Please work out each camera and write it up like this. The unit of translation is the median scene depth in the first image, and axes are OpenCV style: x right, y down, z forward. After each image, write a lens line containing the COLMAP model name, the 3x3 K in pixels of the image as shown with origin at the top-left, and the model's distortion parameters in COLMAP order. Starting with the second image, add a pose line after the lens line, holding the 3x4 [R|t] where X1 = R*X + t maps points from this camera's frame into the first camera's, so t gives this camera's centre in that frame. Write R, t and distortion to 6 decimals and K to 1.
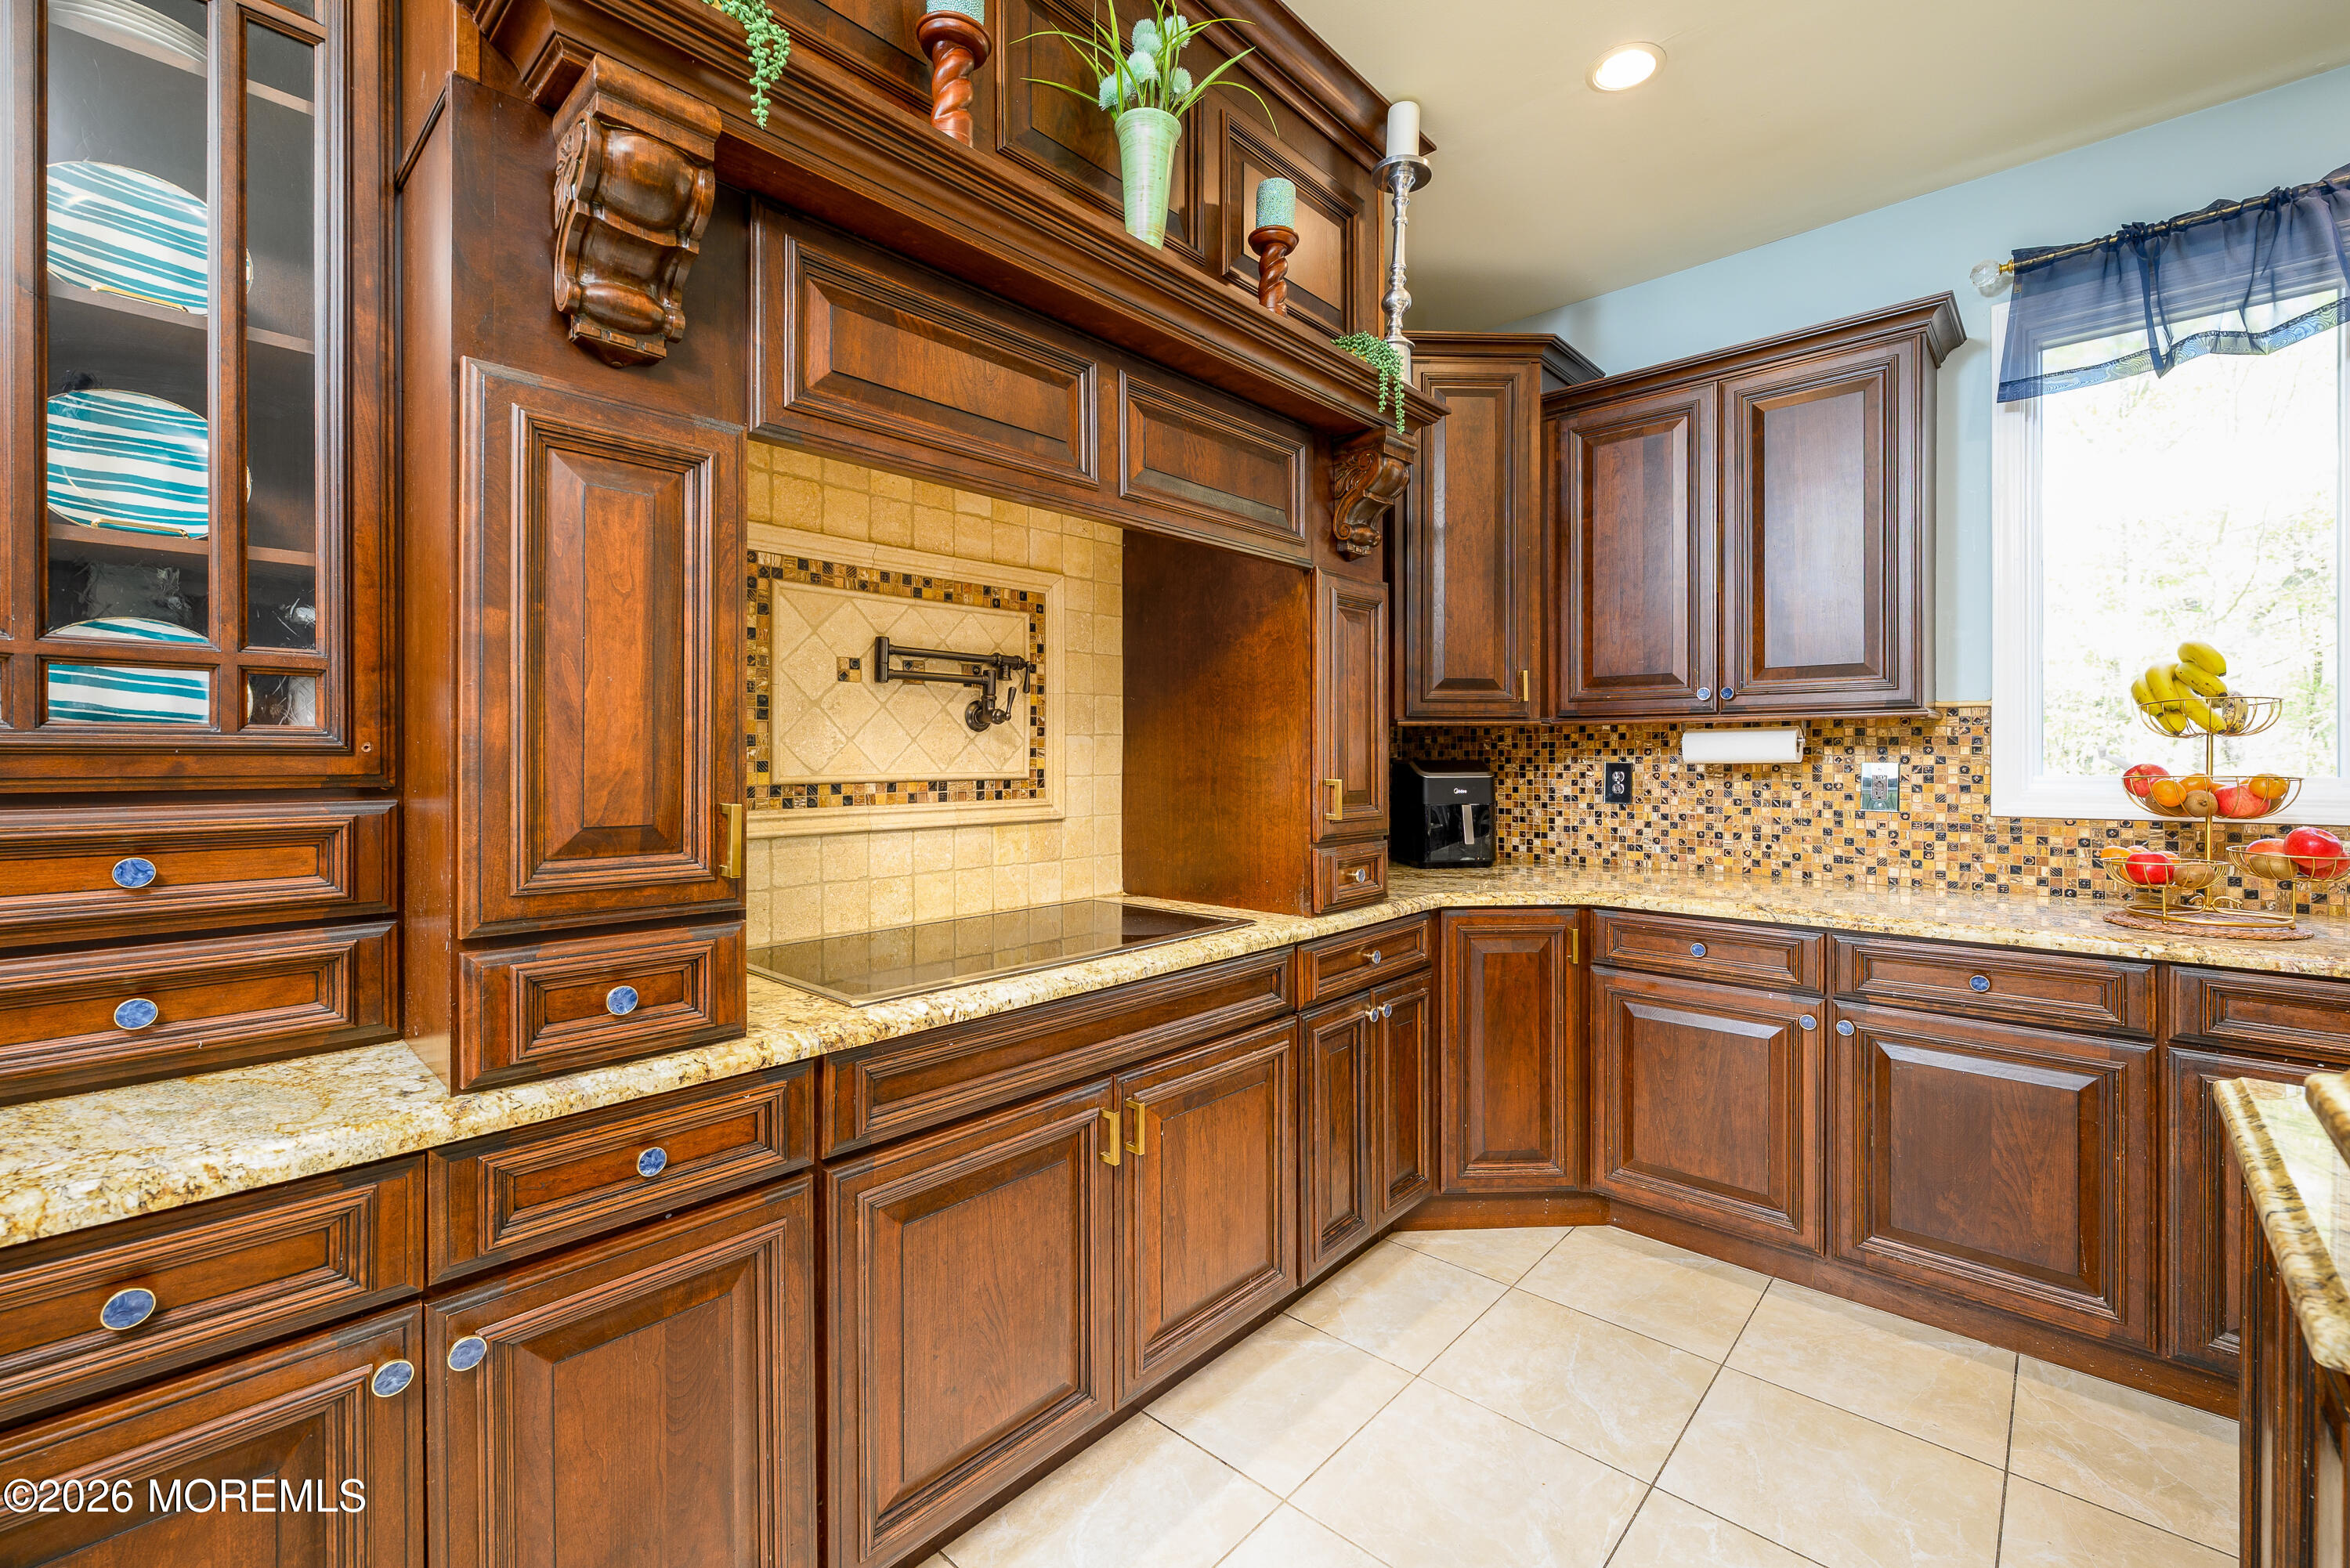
lens RADIAL K [[993.5, 0, 1192.4], [0, 993.5, 763.1], [0, 0, 1]] dist [-0.000815, -0.000006]
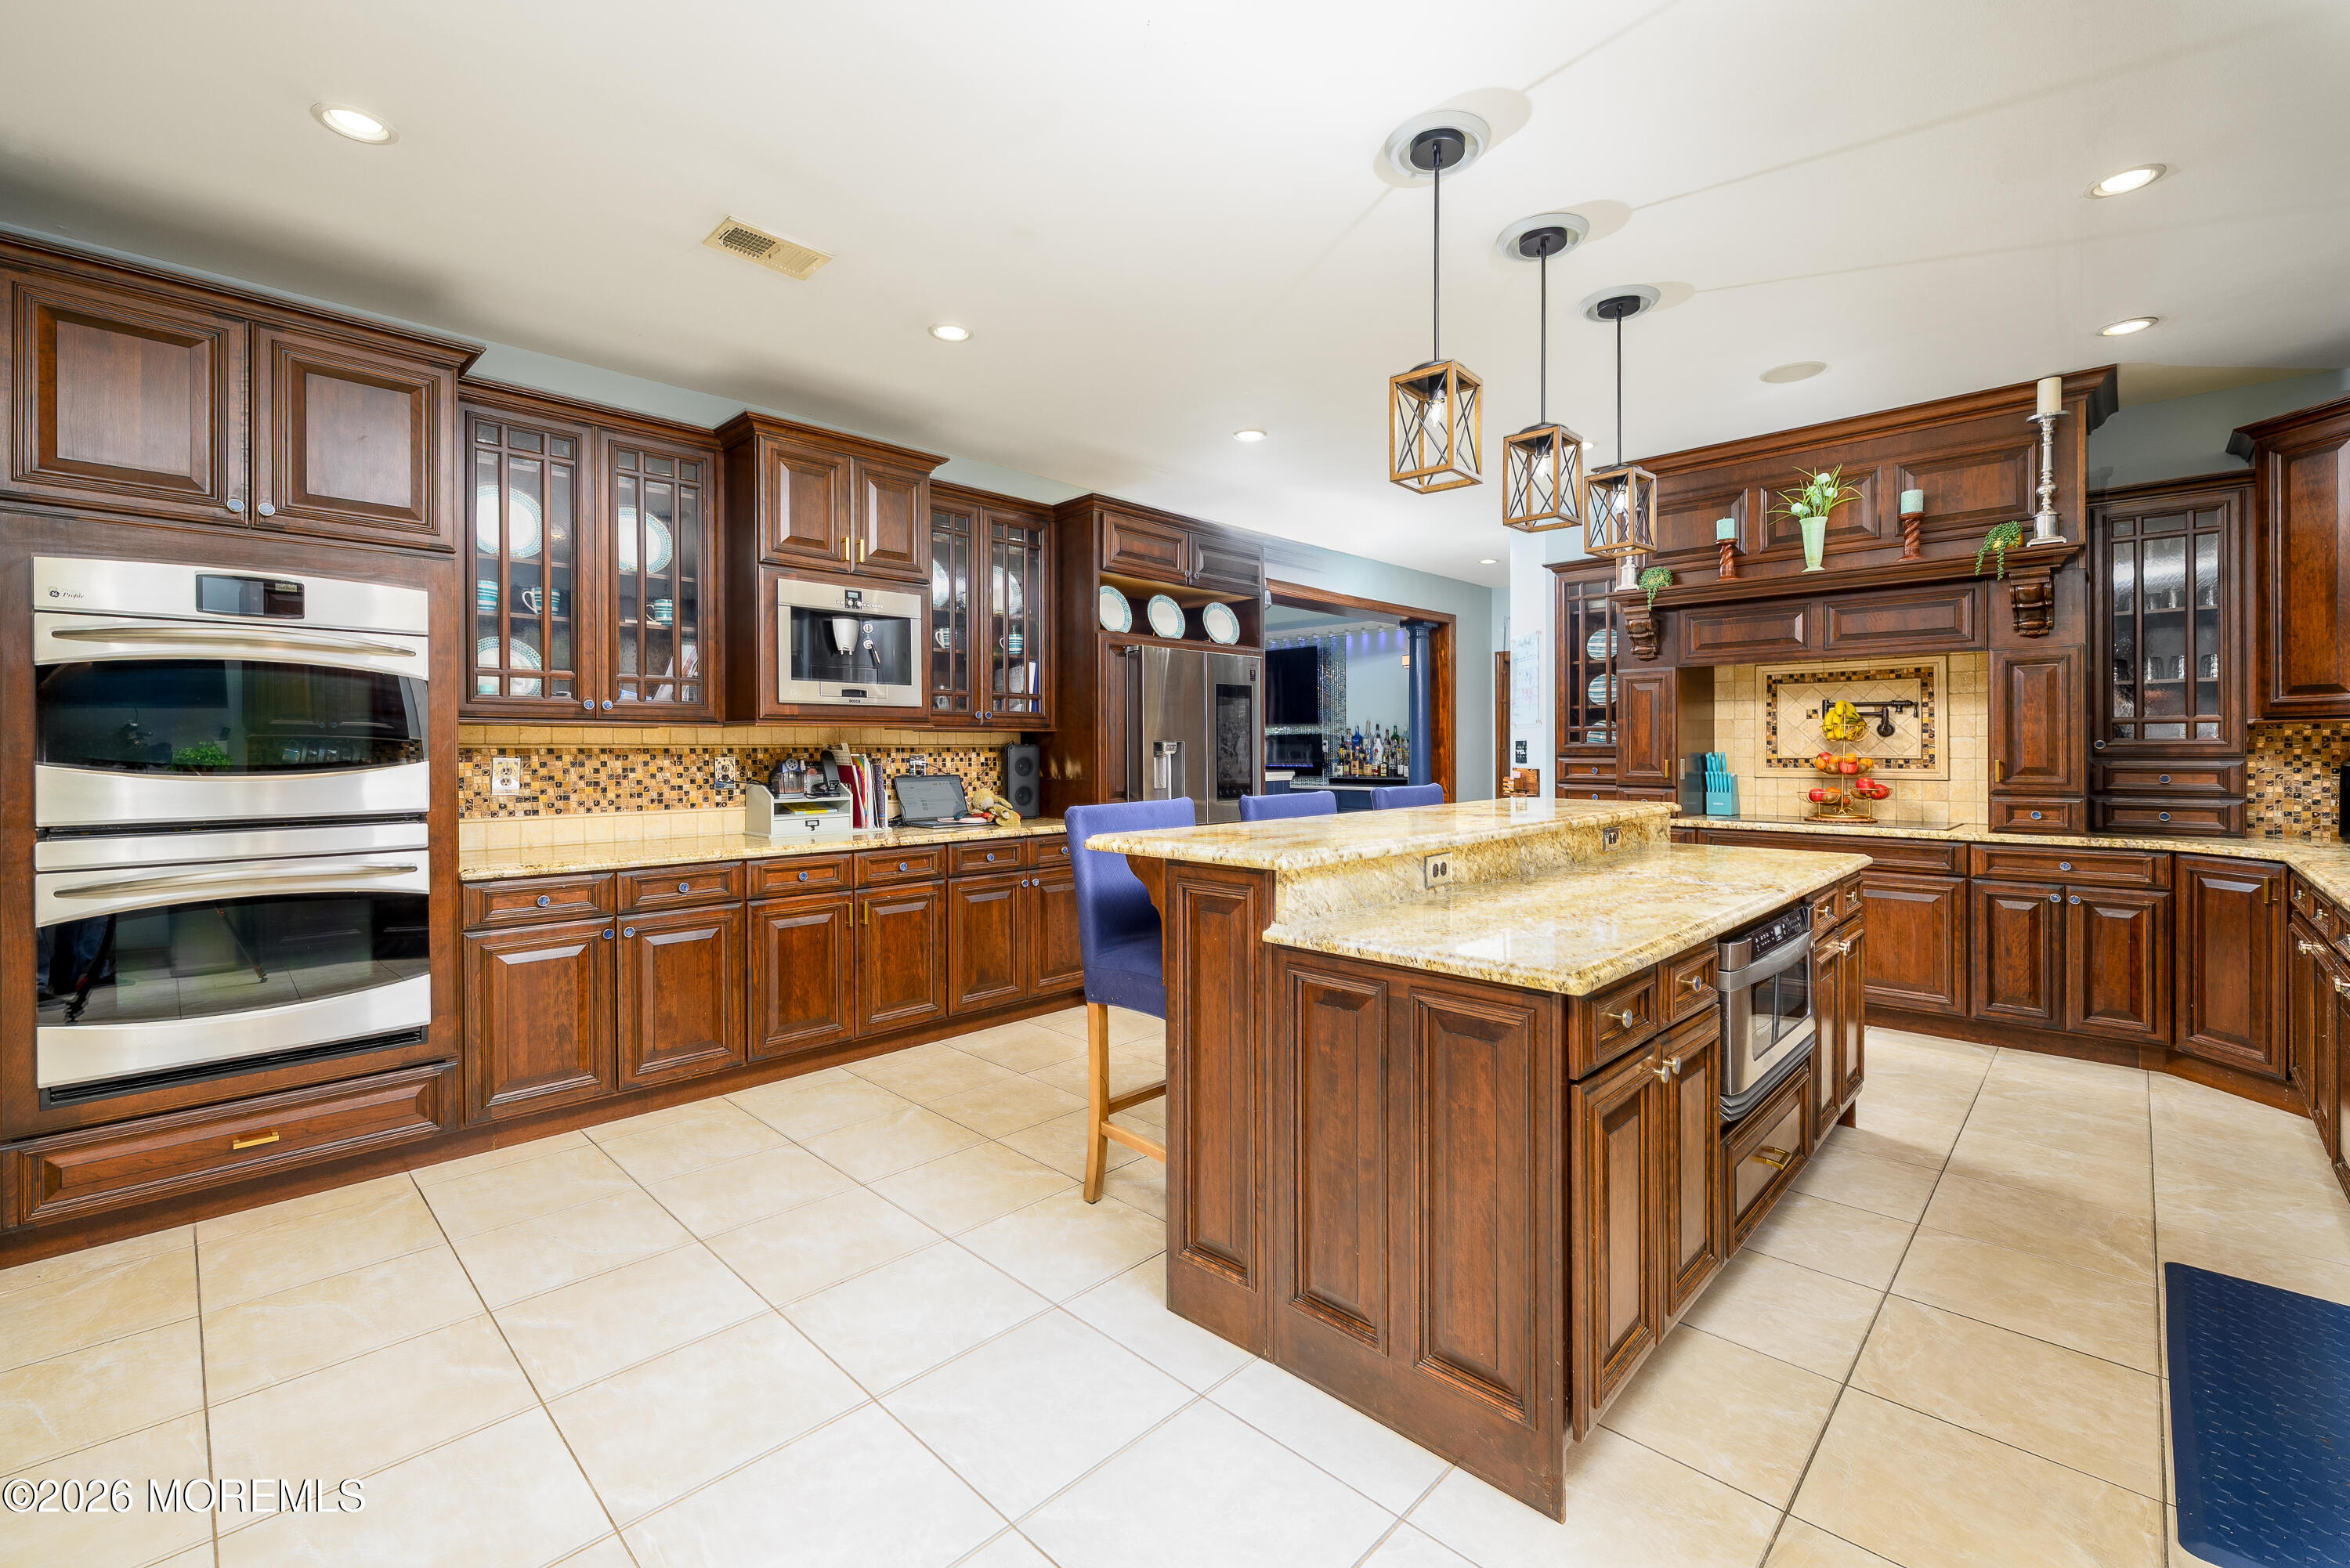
lens RADIAL K [[993.5, 0, 1214.7], [0, 993.5, 749.9], [0, 0, 1]] dist [-0.000815, -0.000006]
pose [[-0.018353, 0.003978, -0.999824, 1.951303], [-0.001255, 0.999991, 0.004002, -0.009168], [0.999831, 0.001328, -0.018348, -0.433429]]
